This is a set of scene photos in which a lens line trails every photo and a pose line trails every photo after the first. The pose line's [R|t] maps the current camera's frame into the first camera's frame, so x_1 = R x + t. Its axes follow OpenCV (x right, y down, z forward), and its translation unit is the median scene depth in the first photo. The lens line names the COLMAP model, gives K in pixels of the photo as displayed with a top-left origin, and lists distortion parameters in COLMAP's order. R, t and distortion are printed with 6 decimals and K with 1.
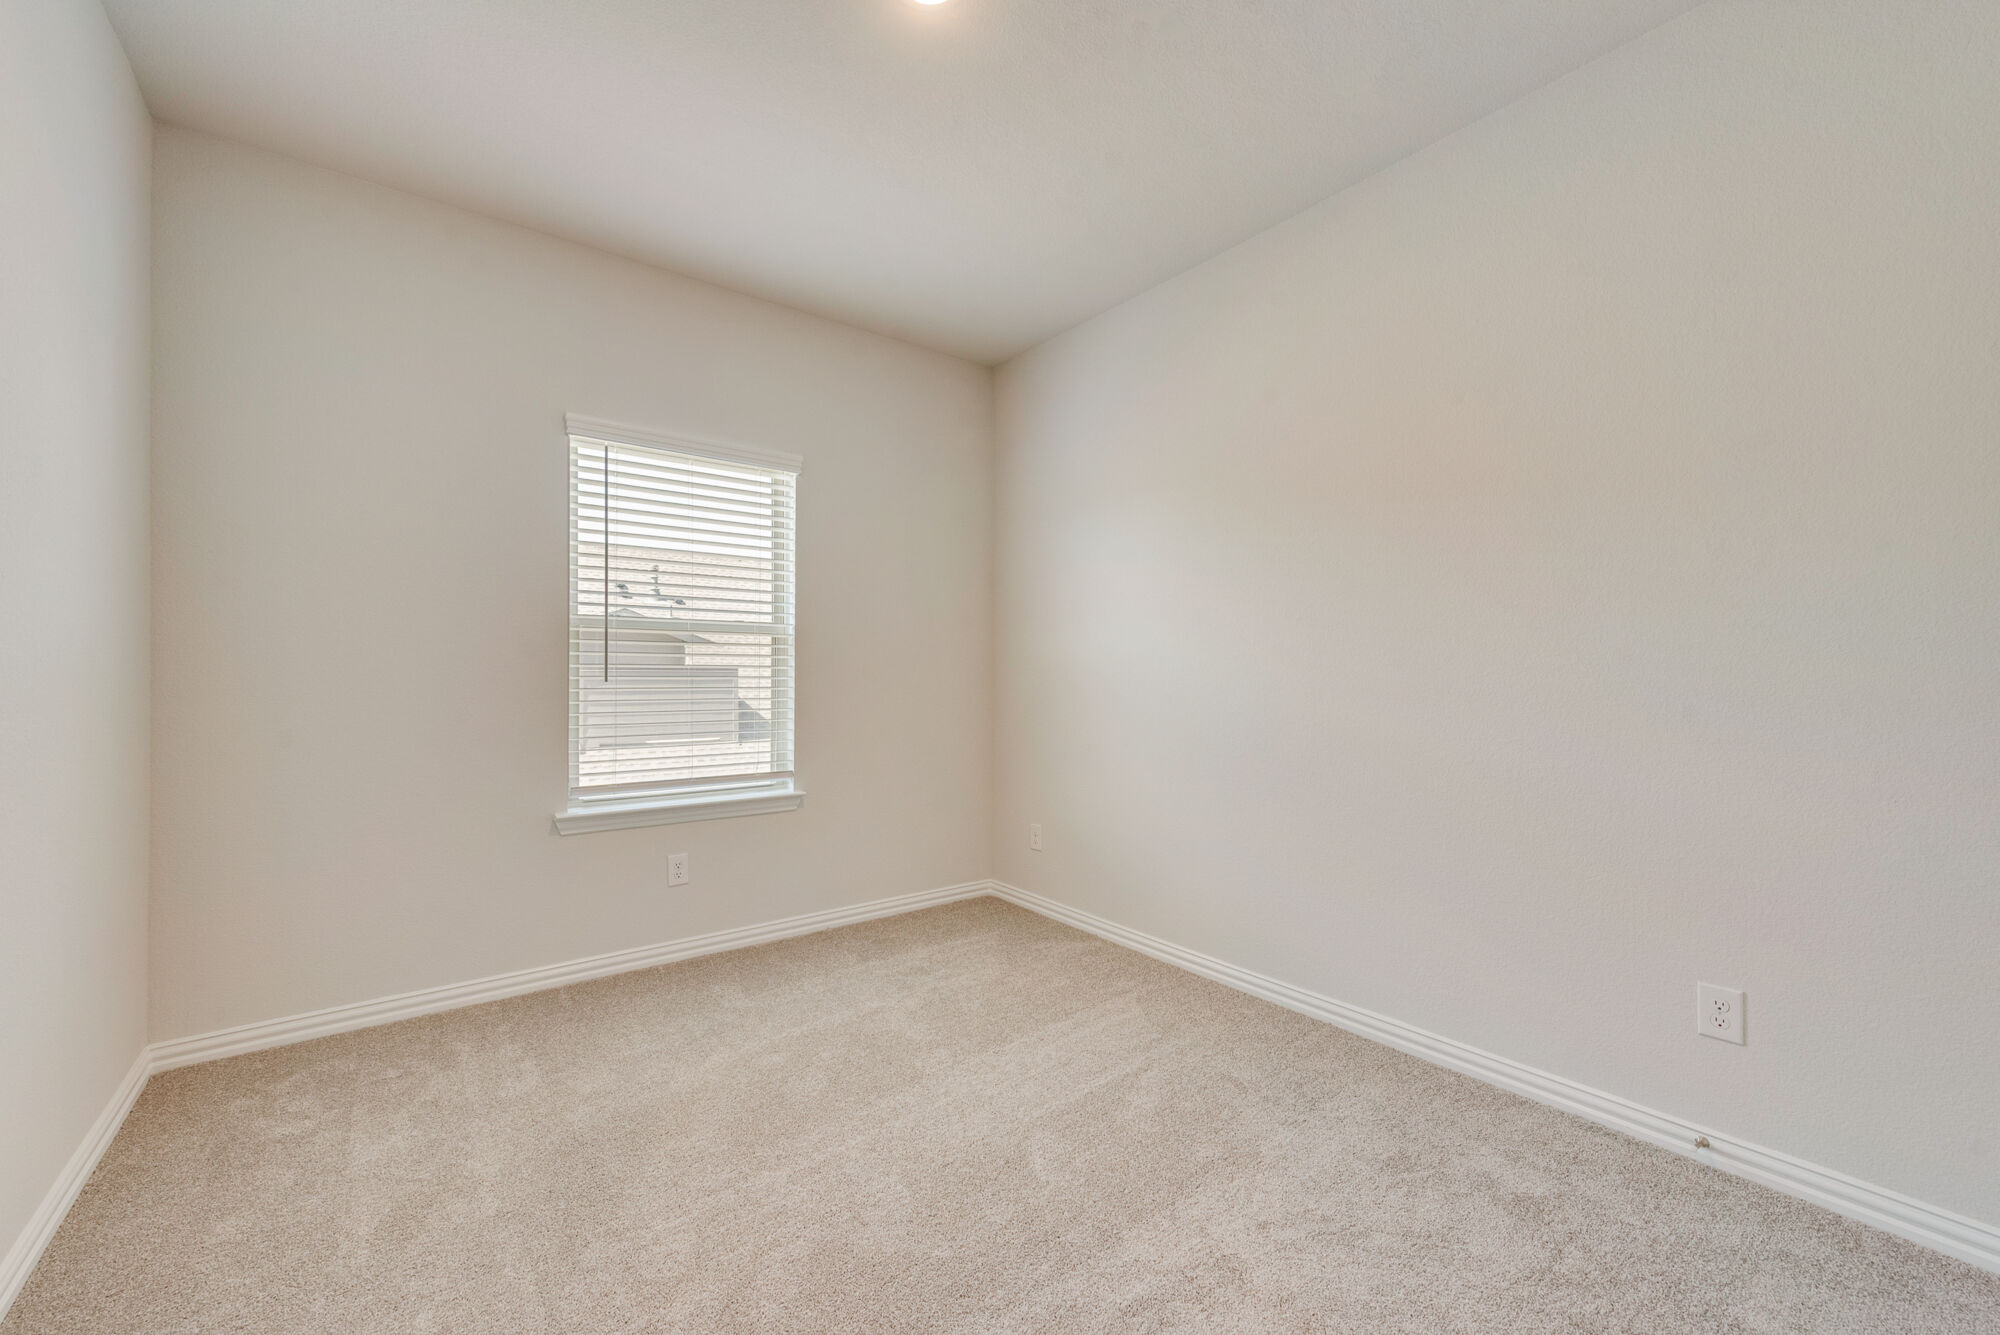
lens RADIAL K [[785.7, 0, 995.5], [0, 785.7, 672.3], [0, 0, 1]] dist [0.006110, -0.000194]
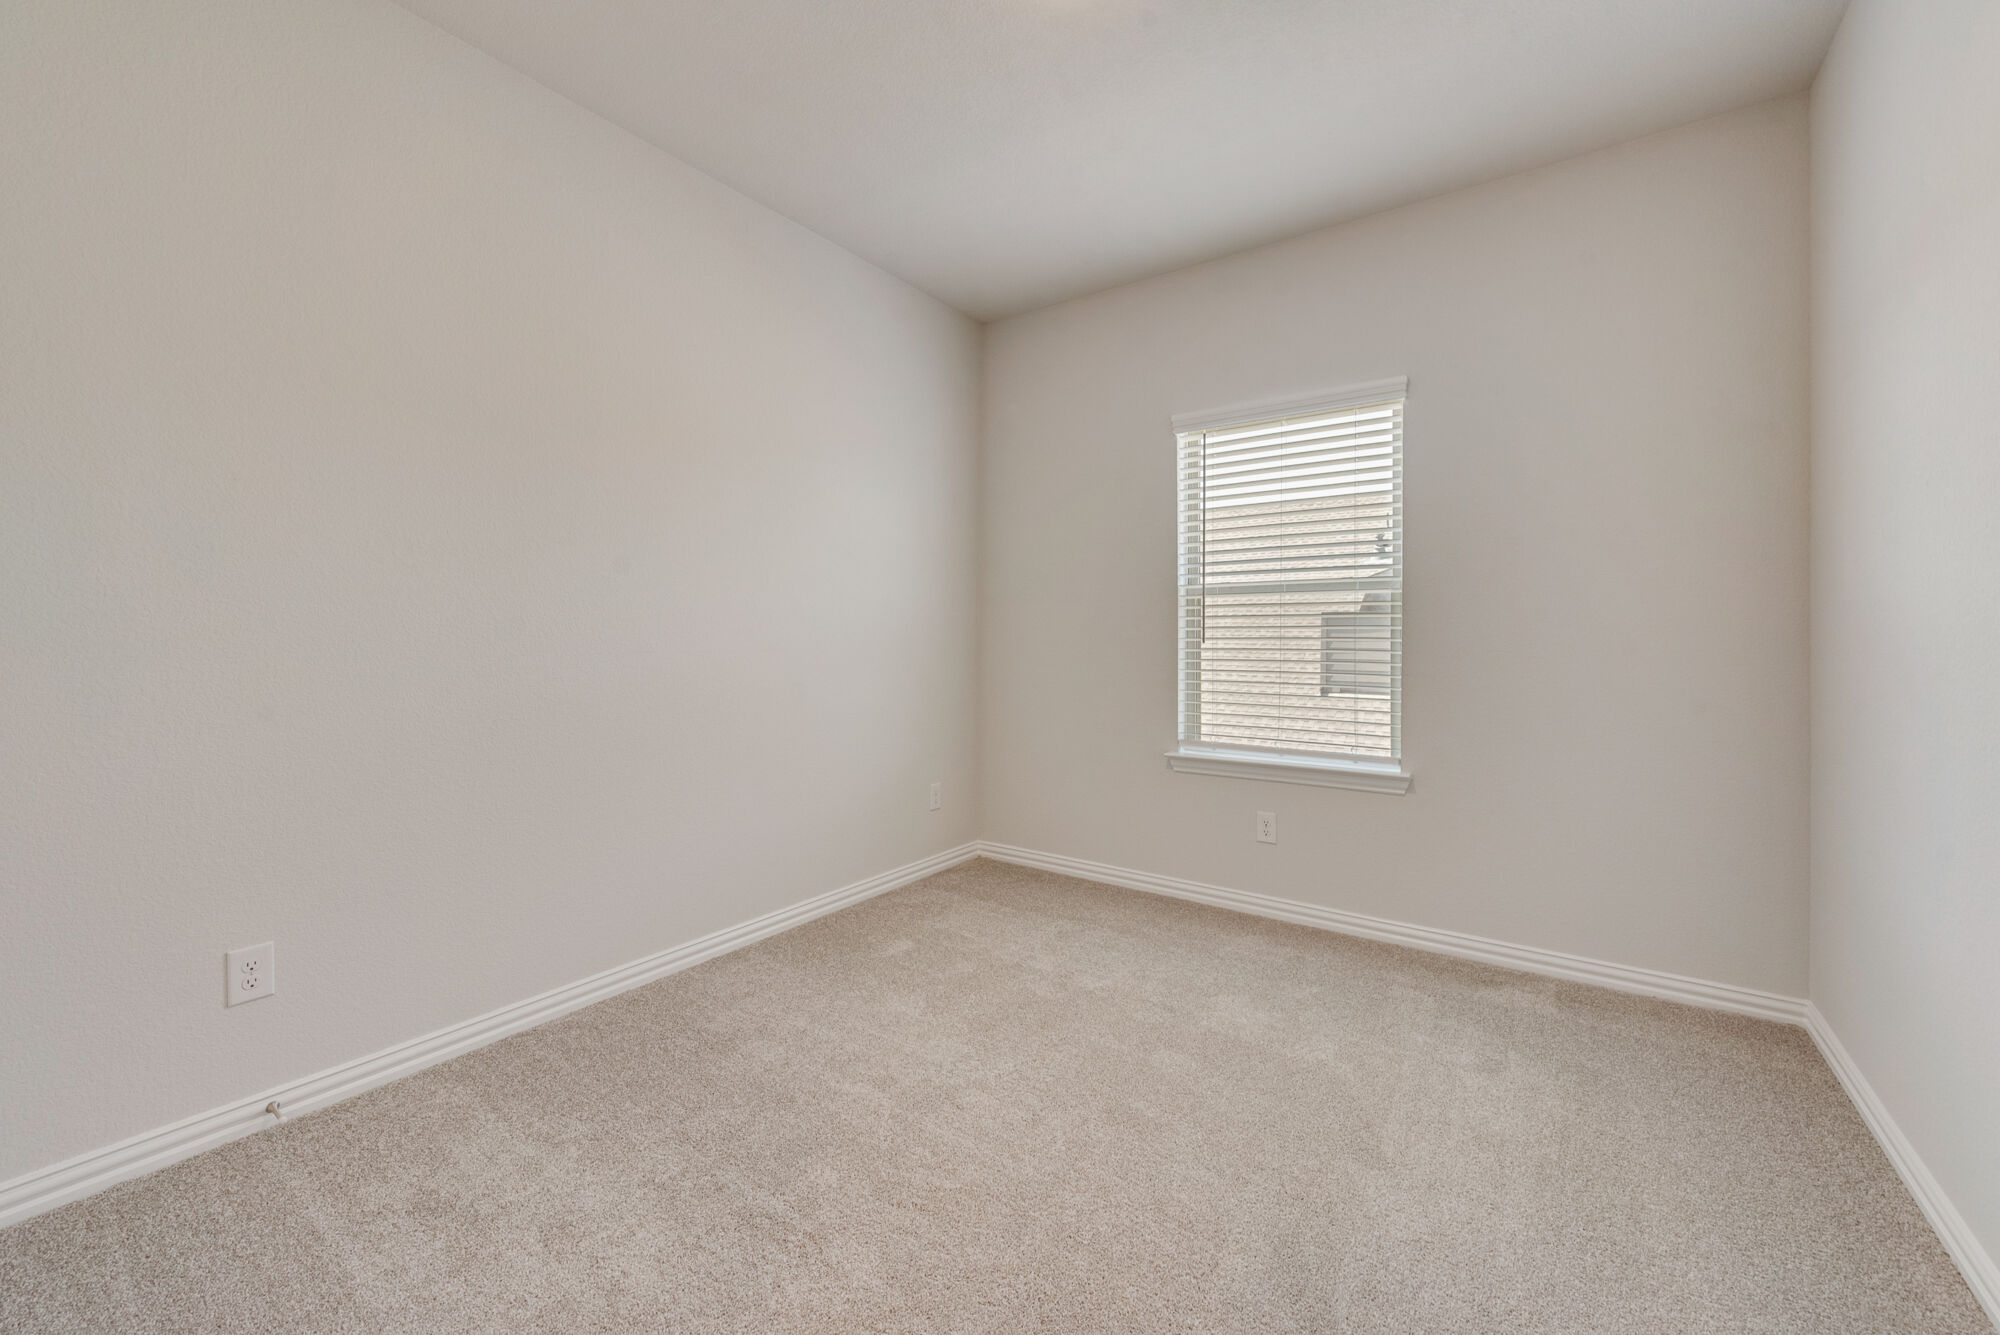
lens RADIAL K [[784.9, 0, 999.0], [0, 784.9, 613.8], [0, 0, 1]] dist [0.000152, -0.000106]
pose [[0.289434, -0.032779, -0.956637, 0.490245], [0.002602, 0.999437, -0.033459, 0.008829], [0.957195, 0.007195, 0.289356, 0.388401]]
